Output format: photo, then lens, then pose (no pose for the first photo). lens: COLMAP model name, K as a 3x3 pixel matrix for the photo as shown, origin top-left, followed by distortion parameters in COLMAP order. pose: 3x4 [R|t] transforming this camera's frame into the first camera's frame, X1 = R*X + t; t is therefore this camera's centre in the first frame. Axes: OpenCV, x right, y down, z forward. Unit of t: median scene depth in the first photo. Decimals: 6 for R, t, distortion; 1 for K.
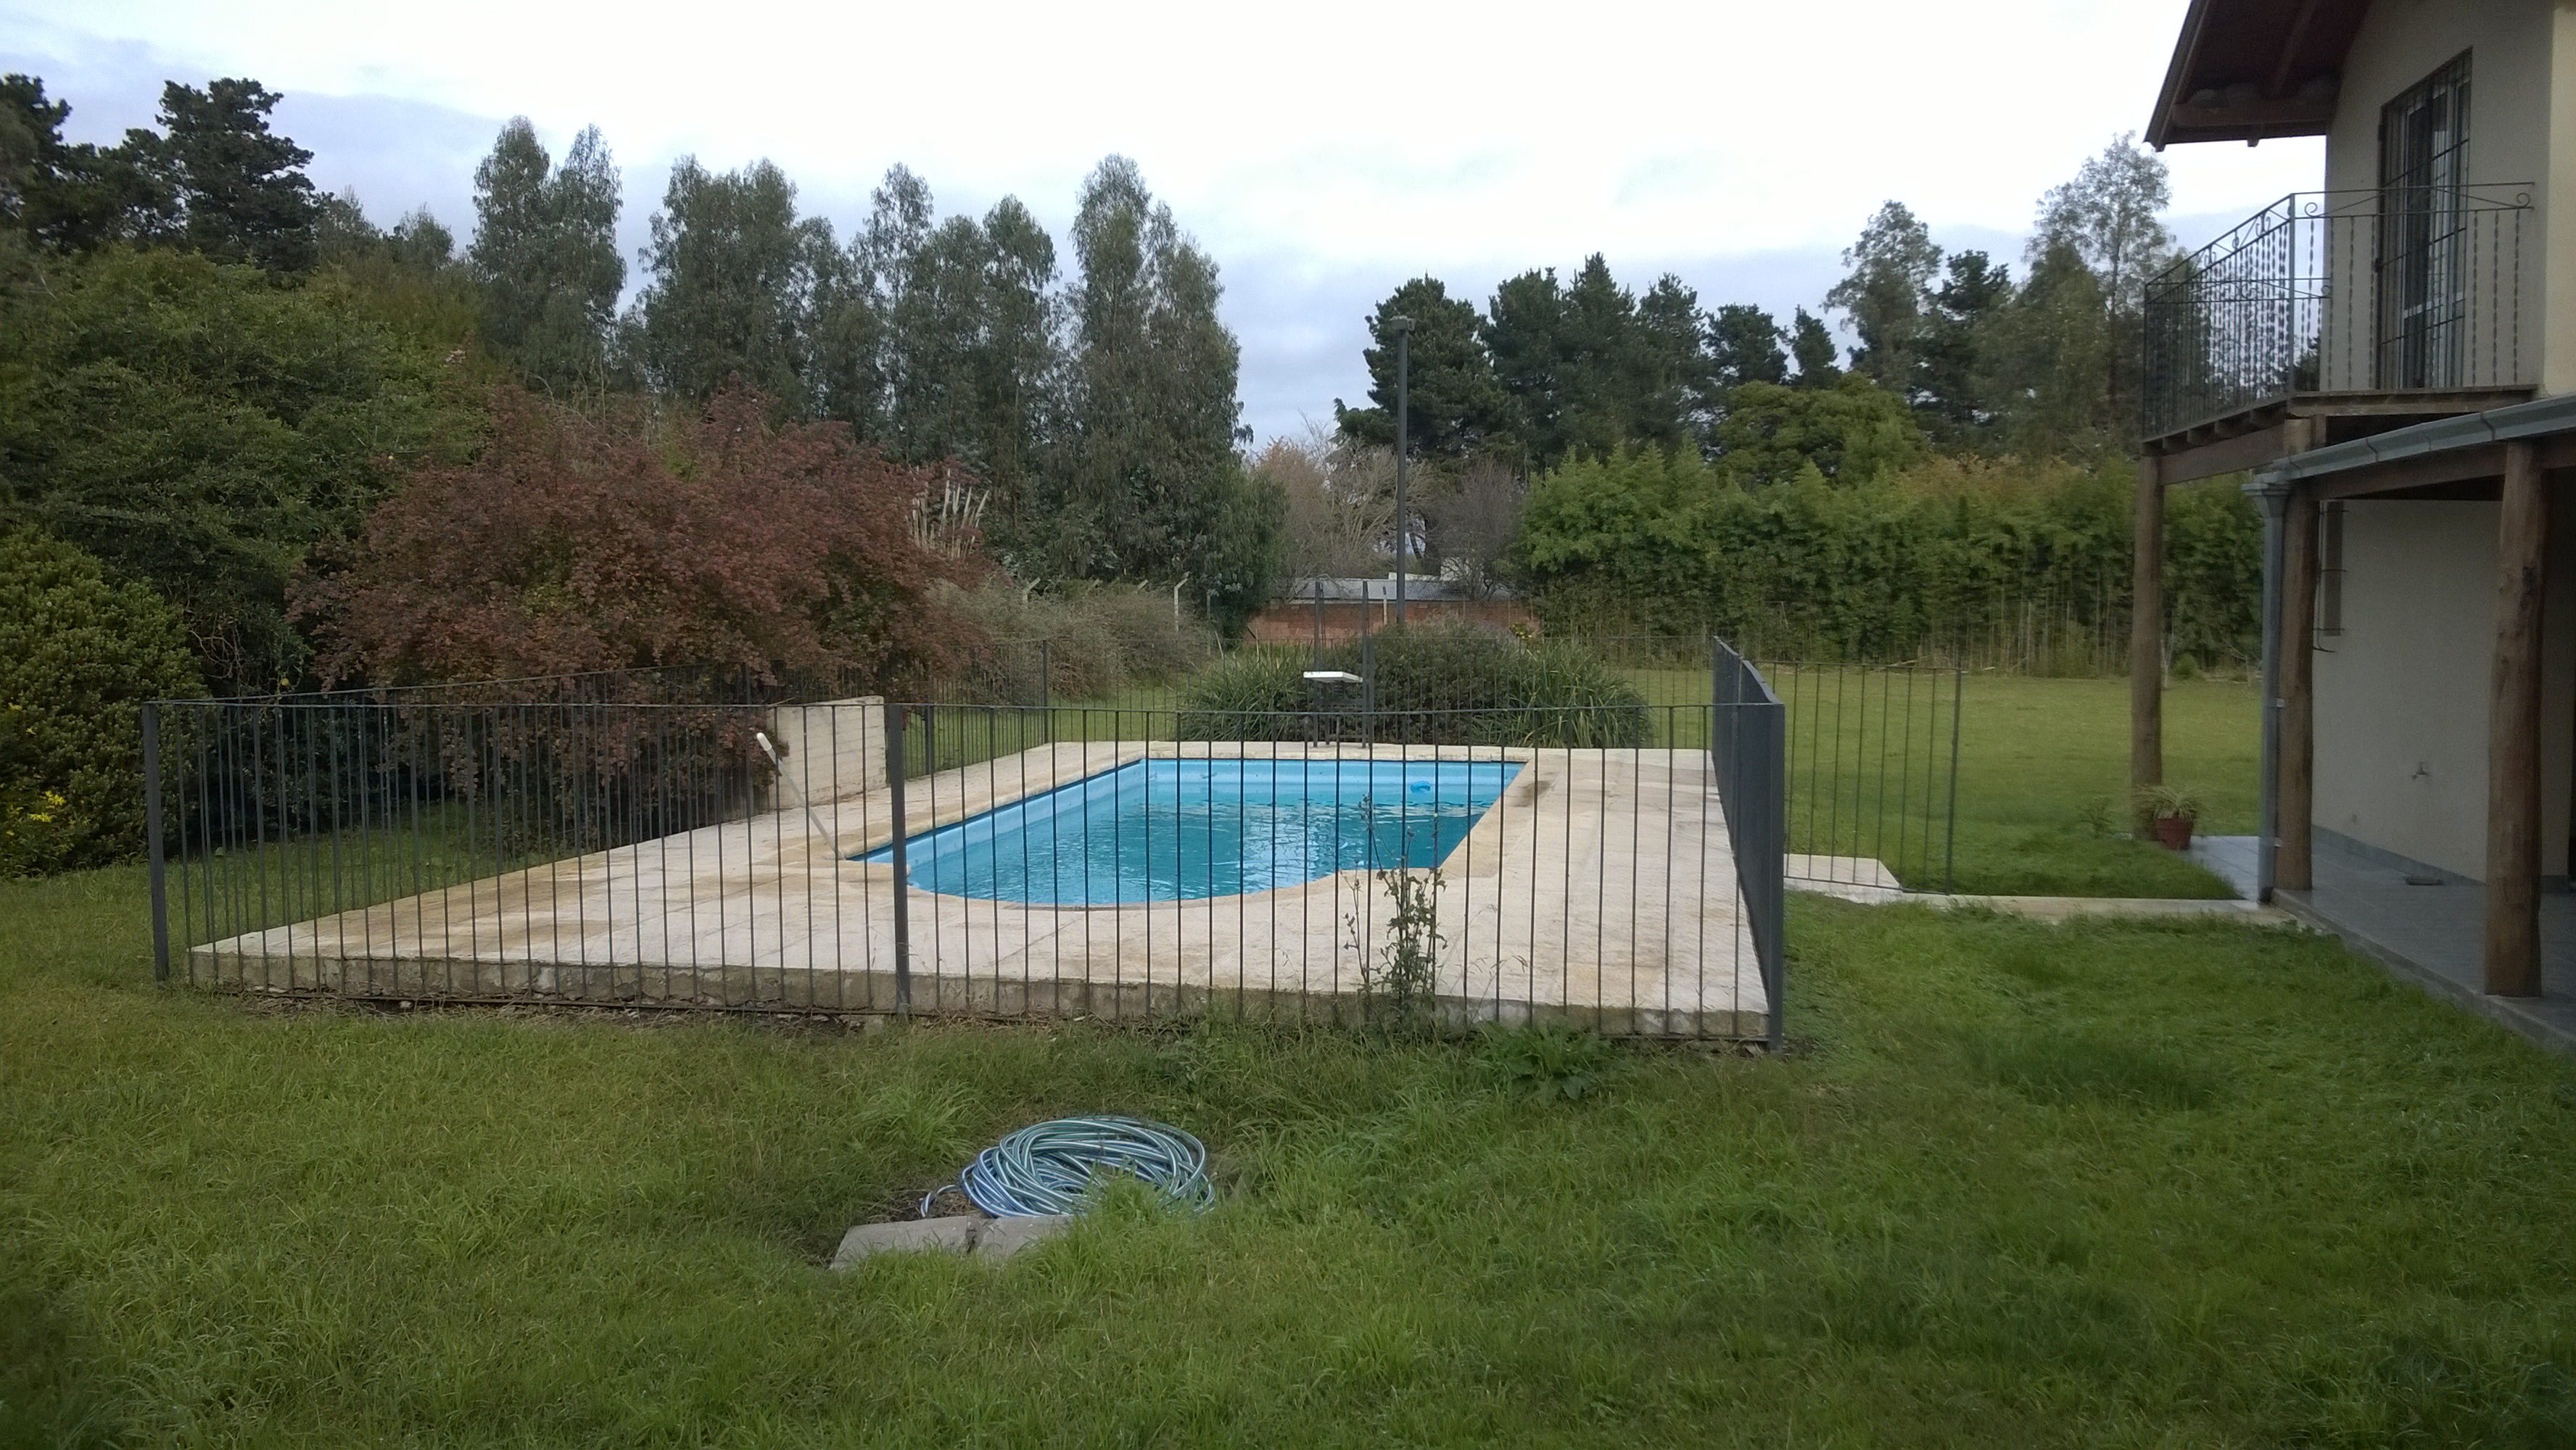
lens RADIAL K [[2059.1, 0, 1288.0], [0, 2059.1, 725.0], [0, 0, 1]] dist [0.004265, 0.007796]
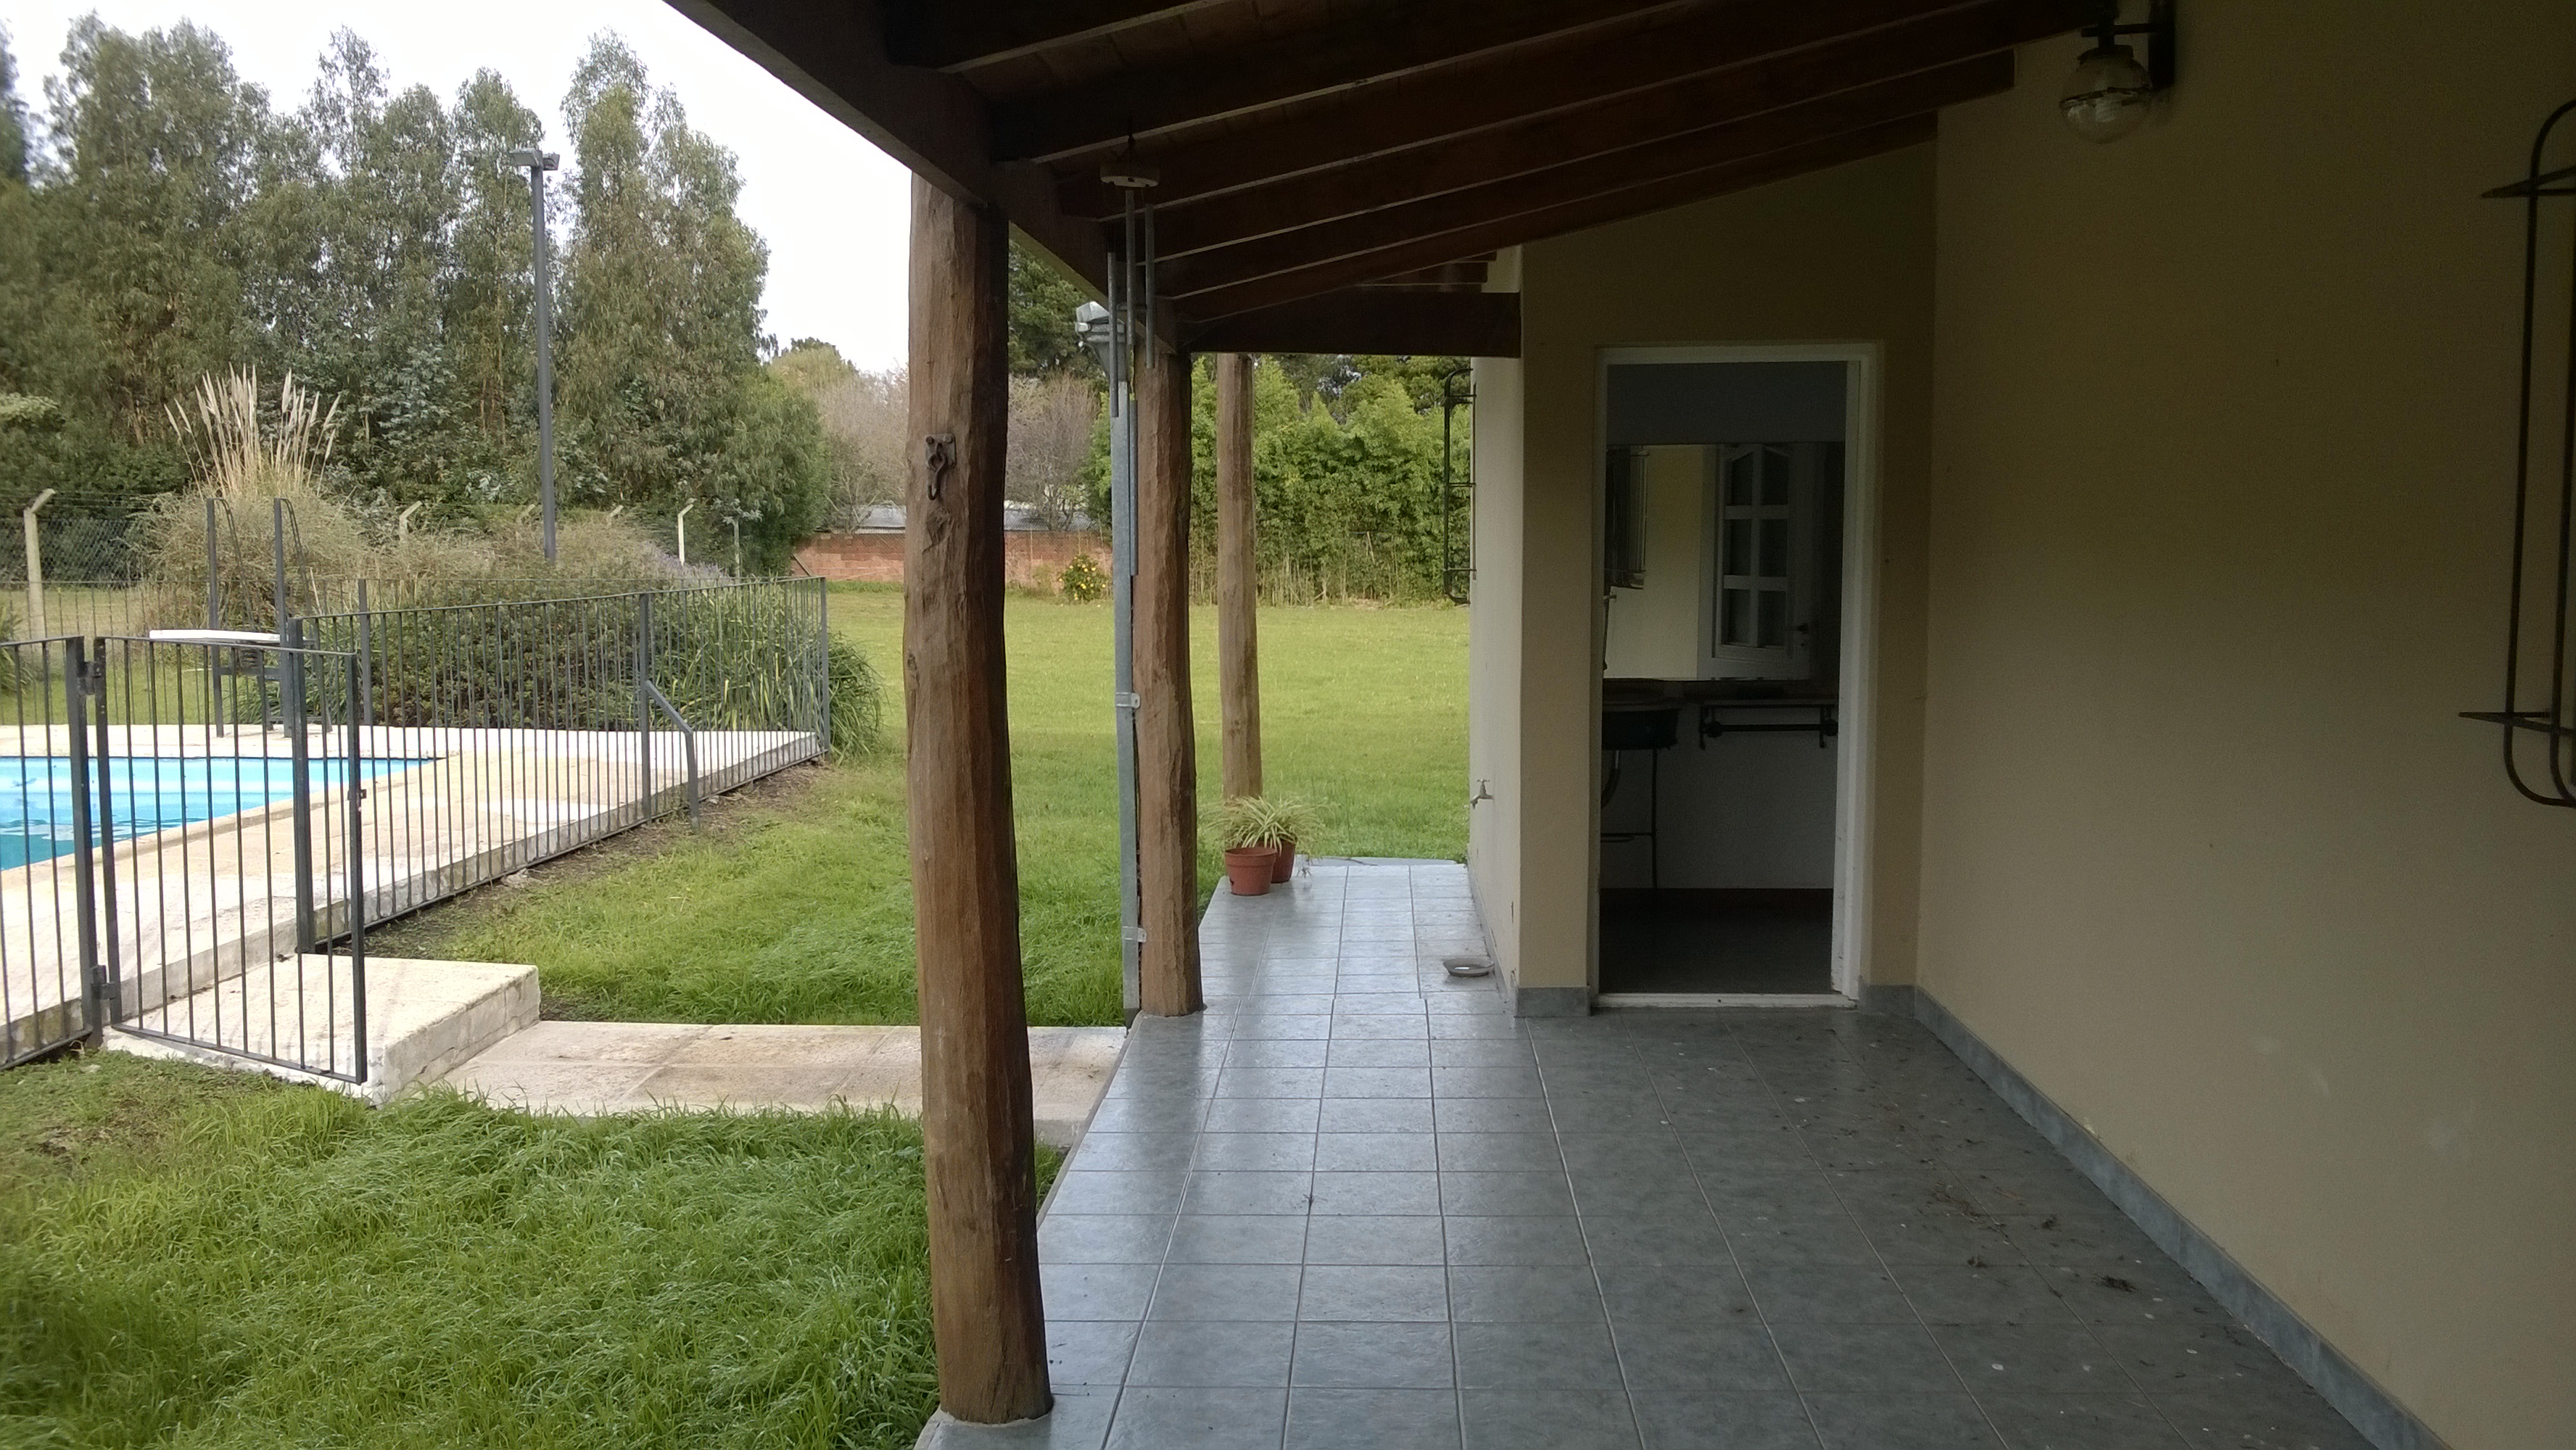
lens RADIAL K [[2059.1, 0, 1288.0], [0, 2059.1, 725.0], [0, 0, 1]] dist [0.004265, 0.007796]
pose [[0.990622, -0.010664, 0.136211, 0.079190], [0.006100, 0.999407, 0.033883, -0.004147], [-0.136492, -0.032735, 0.990100, 0.074142]]
